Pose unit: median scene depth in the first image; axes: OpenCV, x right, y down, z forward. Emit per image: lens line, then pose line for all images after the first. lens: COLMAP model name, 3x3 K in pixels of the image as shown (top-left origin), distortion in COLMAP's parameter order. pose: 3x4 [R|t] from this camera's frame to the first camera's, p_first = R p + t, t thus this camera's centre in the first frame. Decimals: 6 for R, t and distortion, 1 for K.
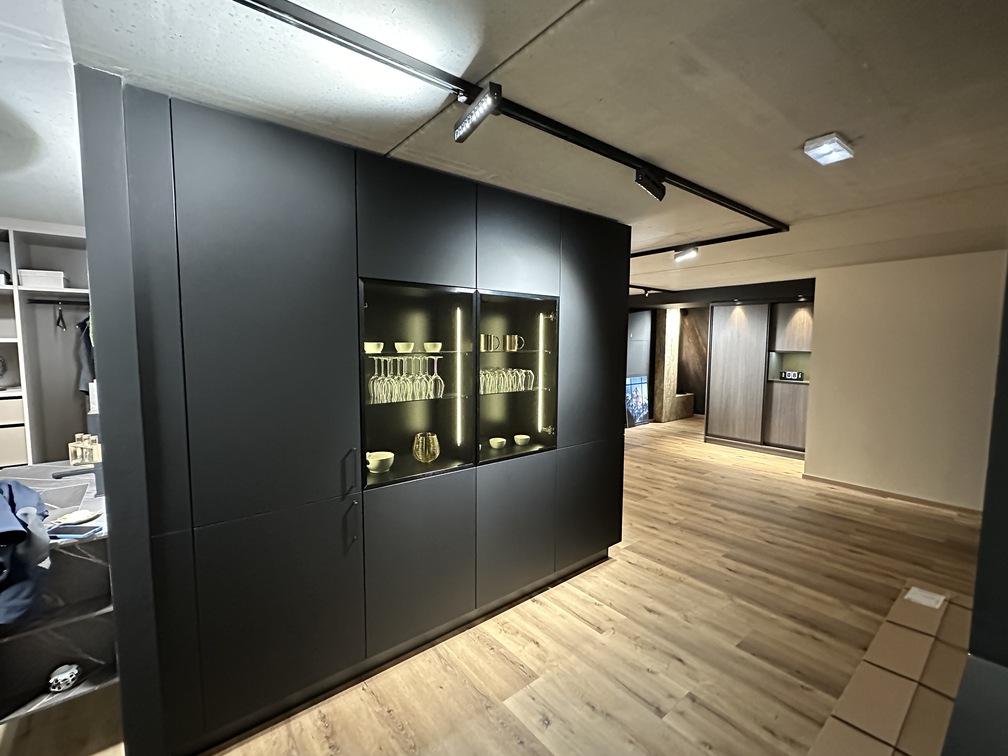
lens RADIAL K [[437.1, 0, 501.2], [0, 437.1, 376.9], [0, 0, 1]] dist [0.000029, 0.000829]
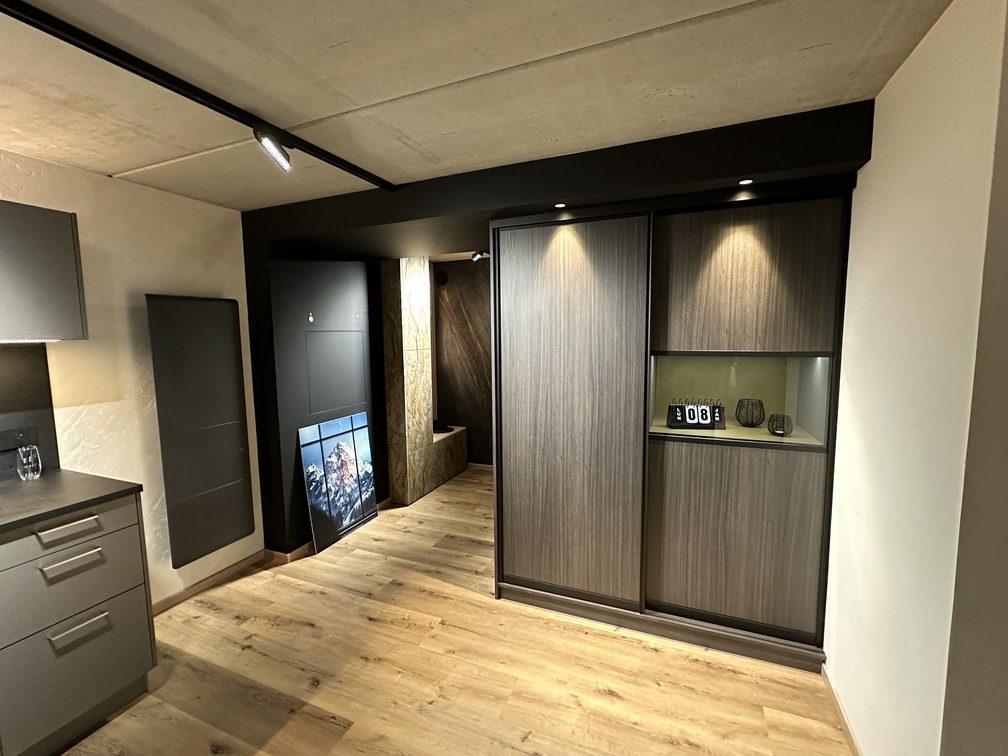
lens RADIAL K [[437.1, 0, 501.2], [0, 437.1, 376.9], [0, 0, 1]] dist [0.000029, 0.000829]
pose [[0.879429, -0.064043, 0.471702, 0.255387], [0.057310, 0.997945, 0.028643, -0.042540], [-0.472567, 0.001843, 0.881293, 0.562845]]
